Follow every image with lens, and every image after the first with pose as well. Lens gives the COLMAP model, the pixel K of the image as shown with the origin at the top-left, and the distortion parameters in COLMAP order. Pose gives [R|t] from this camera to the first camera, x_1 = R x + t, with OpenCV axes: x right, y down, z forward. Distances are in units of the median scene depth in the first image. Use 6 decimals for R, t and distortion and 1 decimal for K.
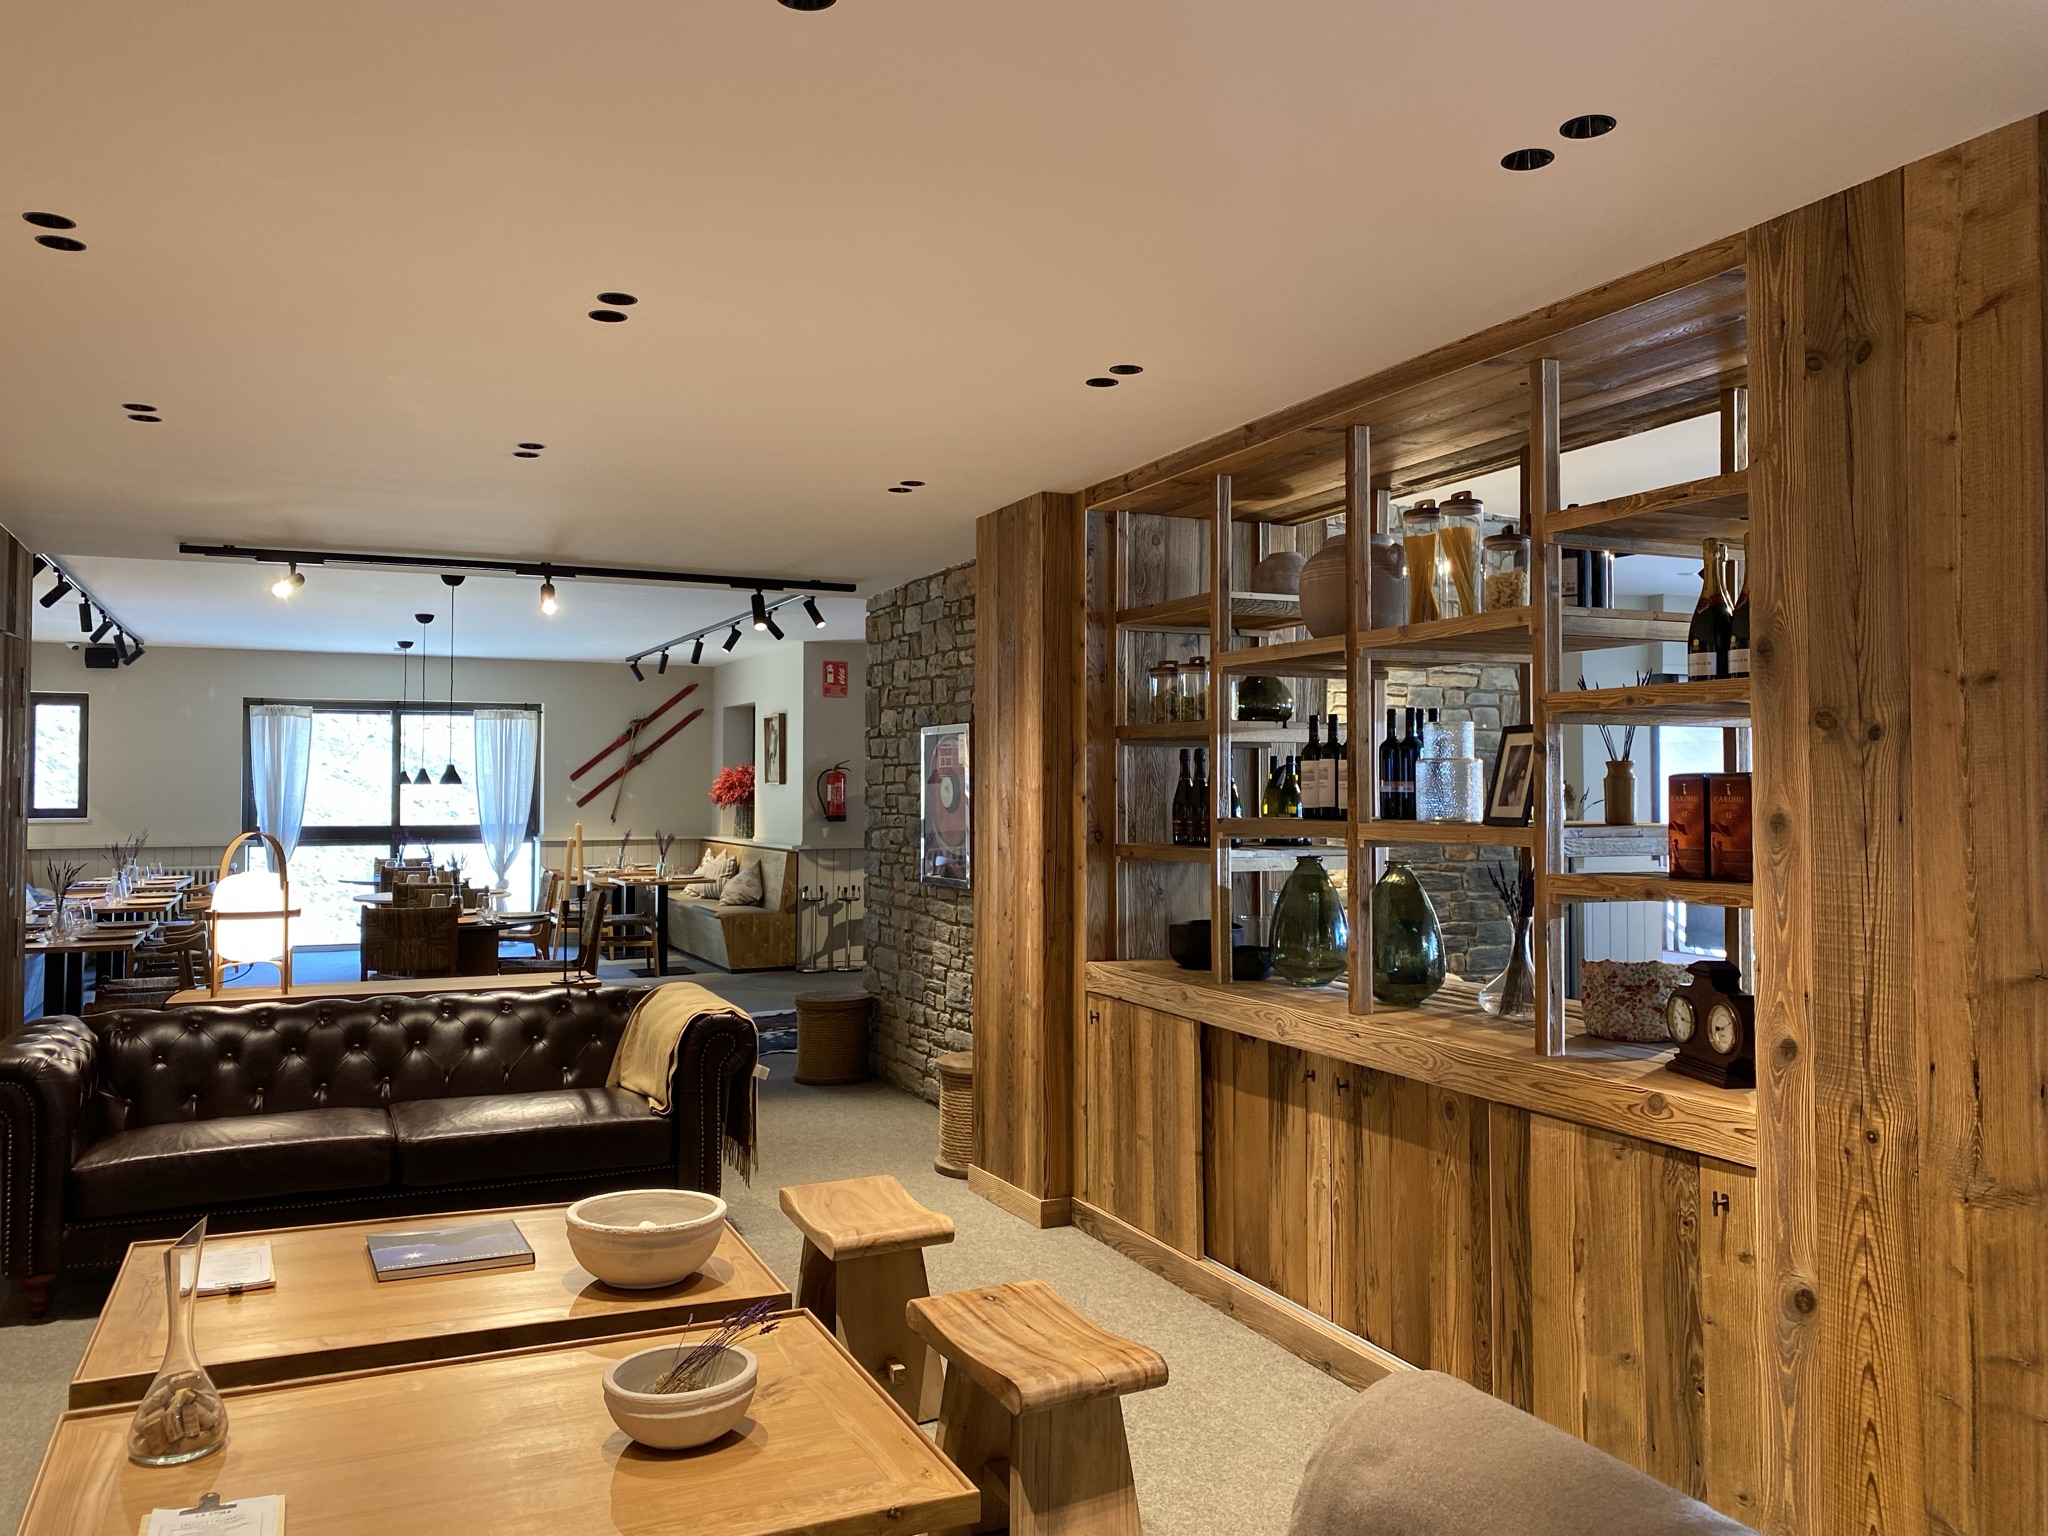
lens RADIAL K [[1560.3, 0, 1024.0], [0, 1560.3, 768.0], [0, 0, 1]] dist [-0.003581, 0.001934]
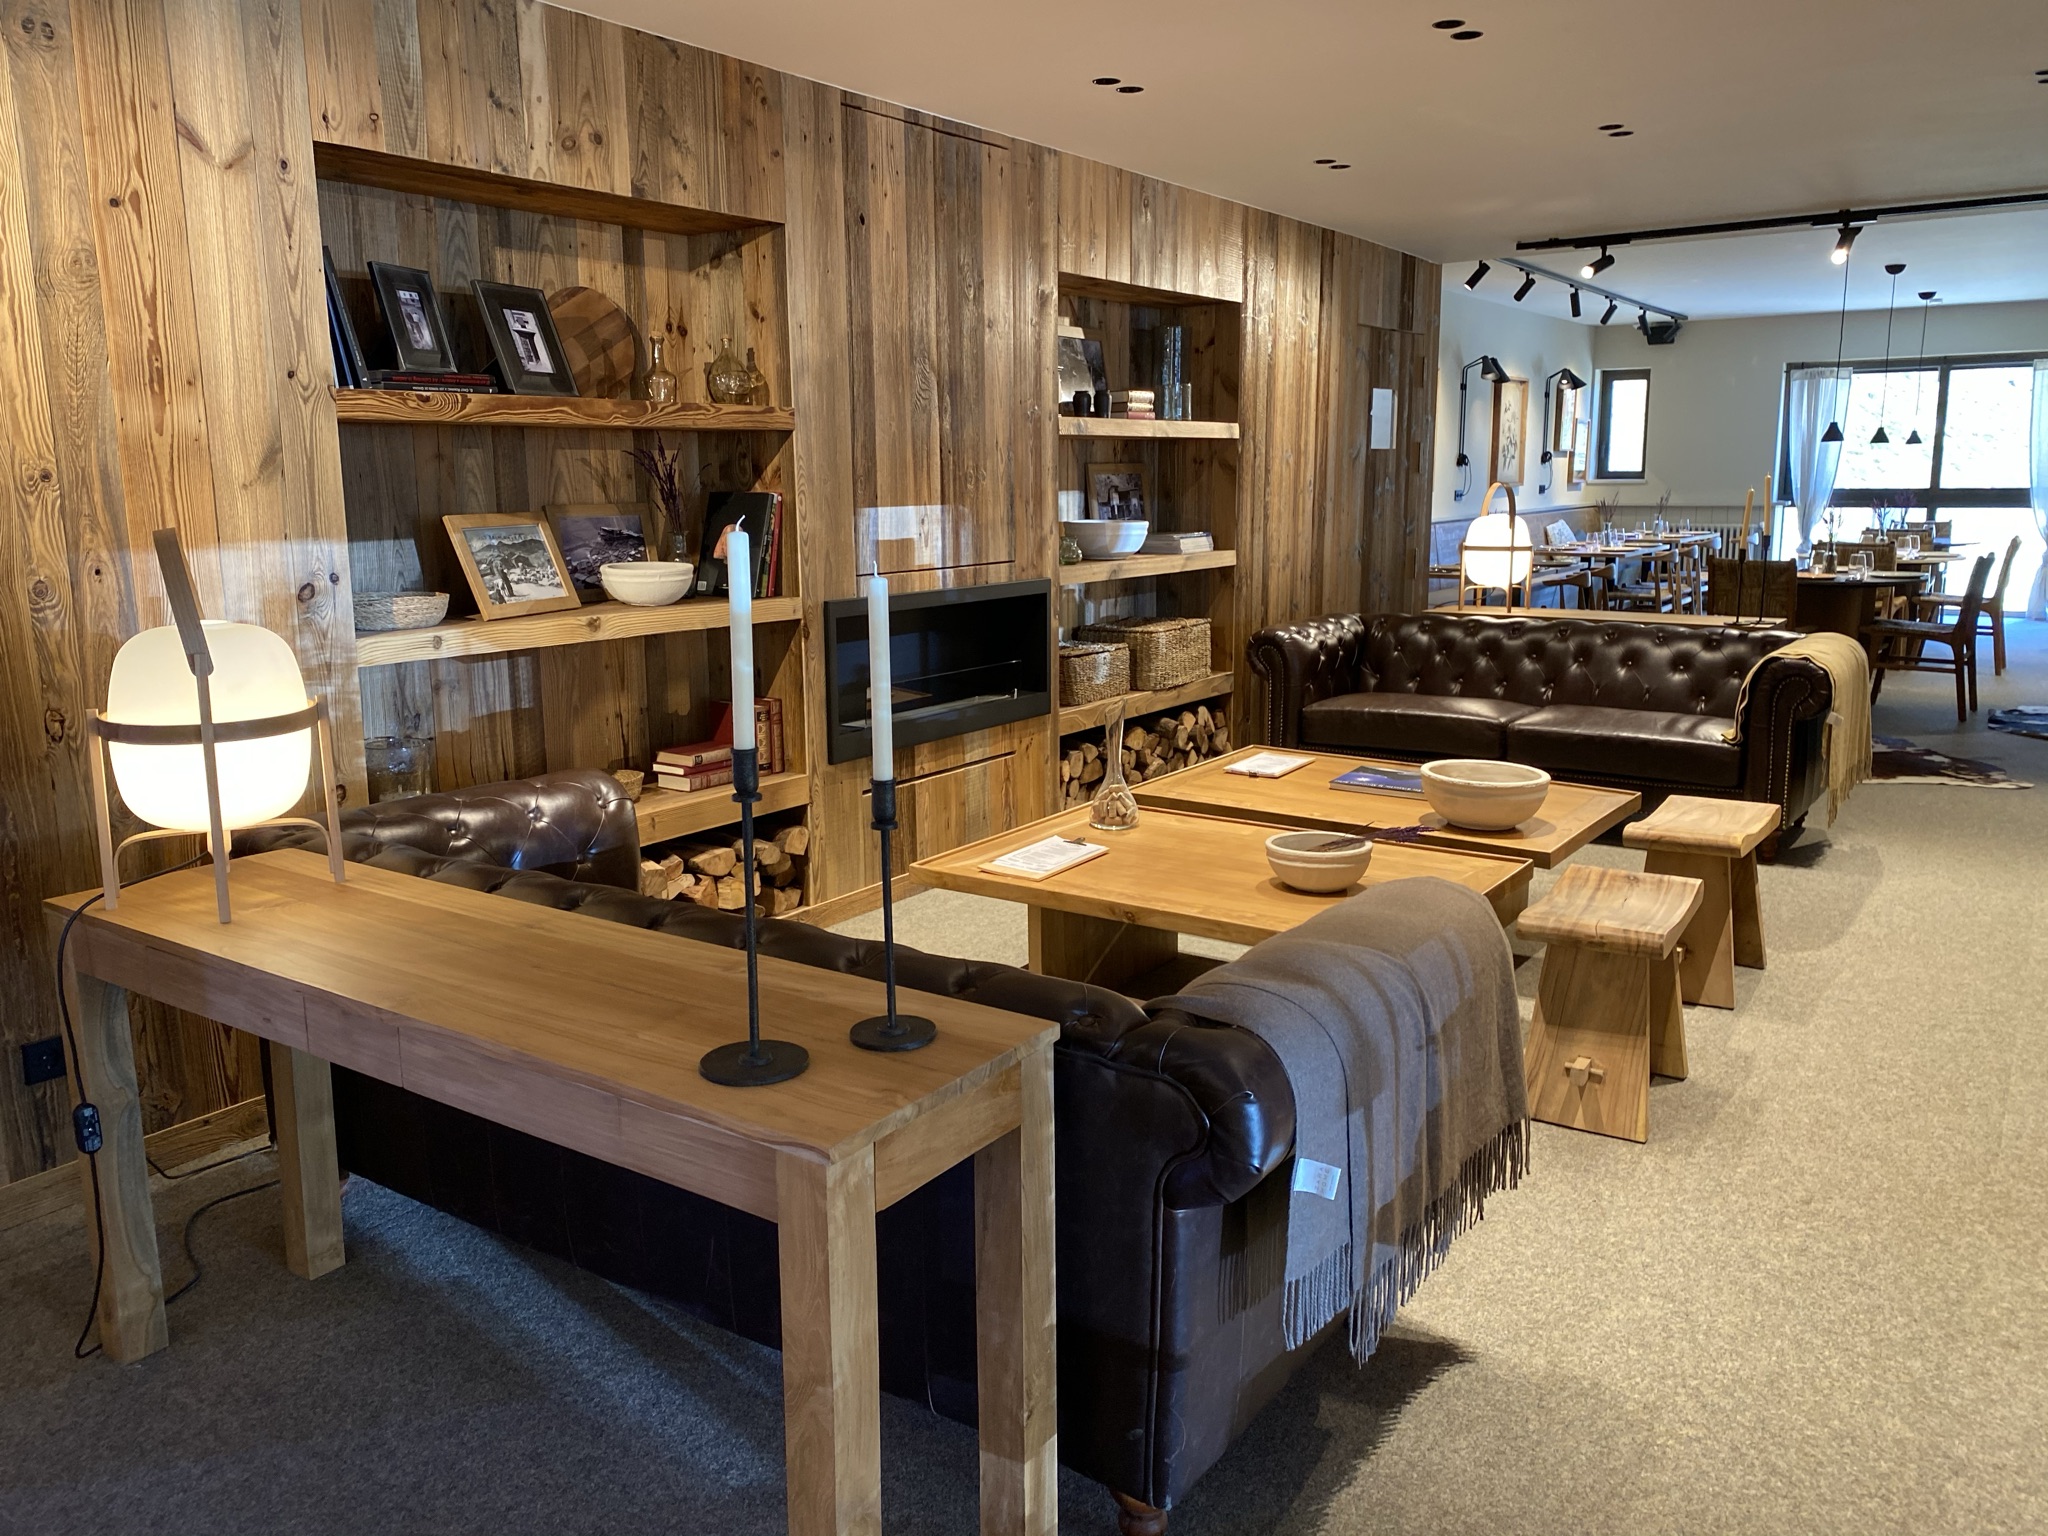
lens RADIAL K [[1560.3, 0, 1024.0], [0, 1560.3, 768.0], [0, 0, 1]] dist [-0.003581, 0.001934]
pose [[0.510384, 0.156190, -0.845643, 0.170152], [0.023411, 0.980479, 0.195223, 0.005447], [0.859628, -0.119436, 0.496765, 0.010367]]
